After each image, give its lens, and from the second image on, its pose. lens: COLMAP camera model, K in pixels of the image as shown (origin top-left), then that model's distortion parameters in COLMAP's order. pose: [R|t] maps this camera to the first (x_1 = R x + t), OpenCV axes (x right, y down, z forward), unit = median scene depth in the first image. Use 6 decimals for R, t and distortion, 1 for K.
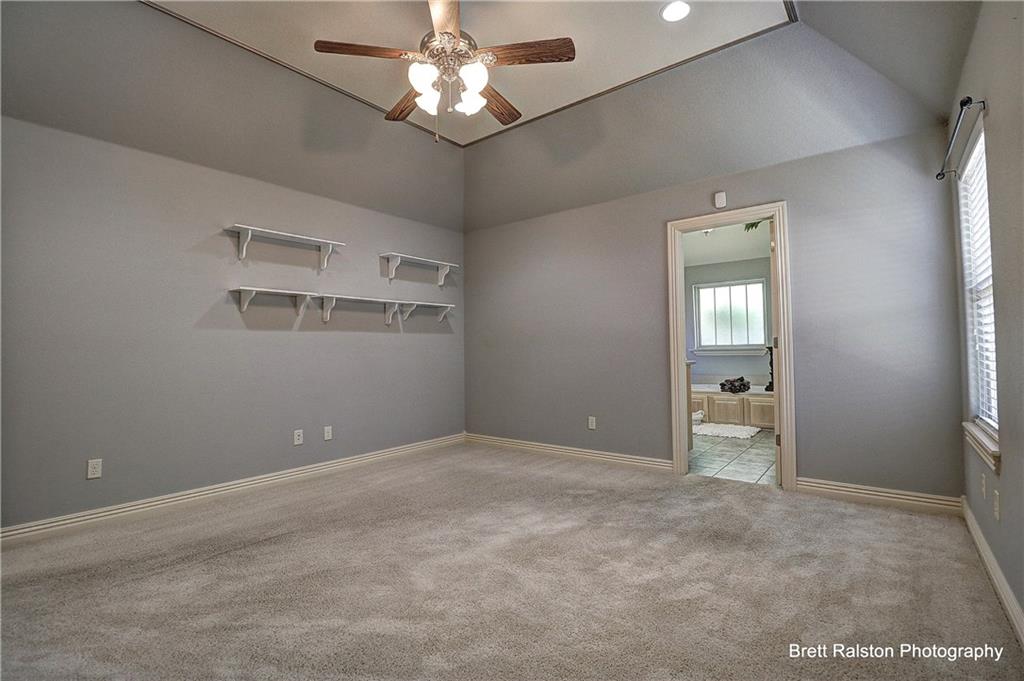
lens RADIAL K [[465.9, 0, 533.6], [0, 465.9, 342.6], [0, 0, 1]] dist [0.000856, 0.000153]
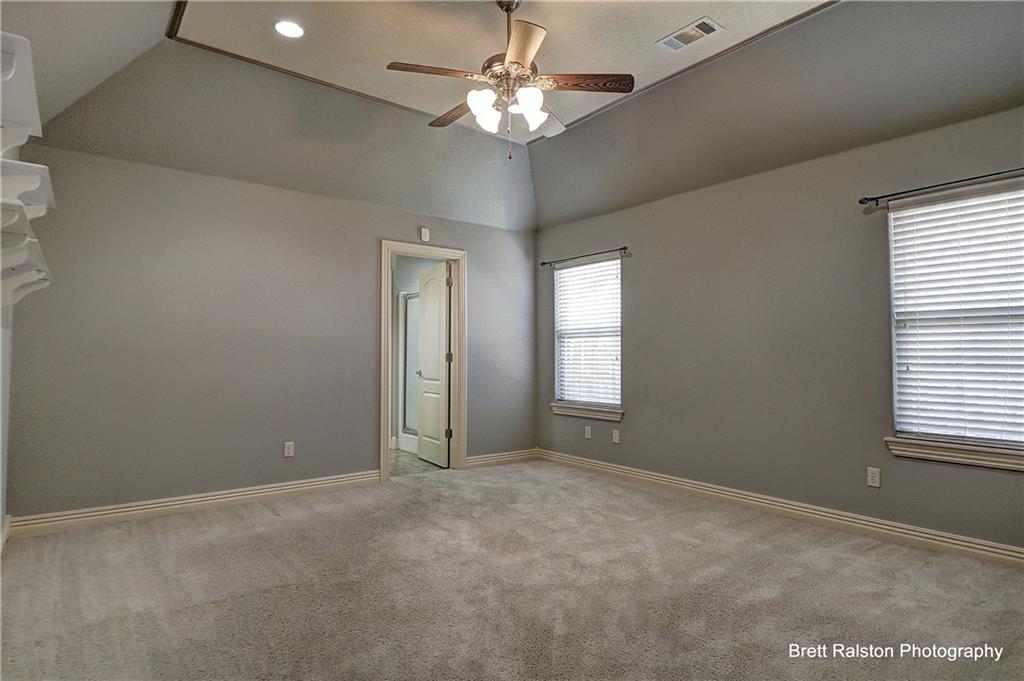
lens RADIAL K [[559.5, 0, 512.0], [0, 559.5, 340.5], [0, 0, 1]] dist [-0.001582, -0.000103]
pose [[0.256499, 0.033913, 0.965949, -1.090534], [-0.030076, 0.999180, -0.027093, -0.011910], [-0.966076, -0.022102, 0.257309, 0.516587]]
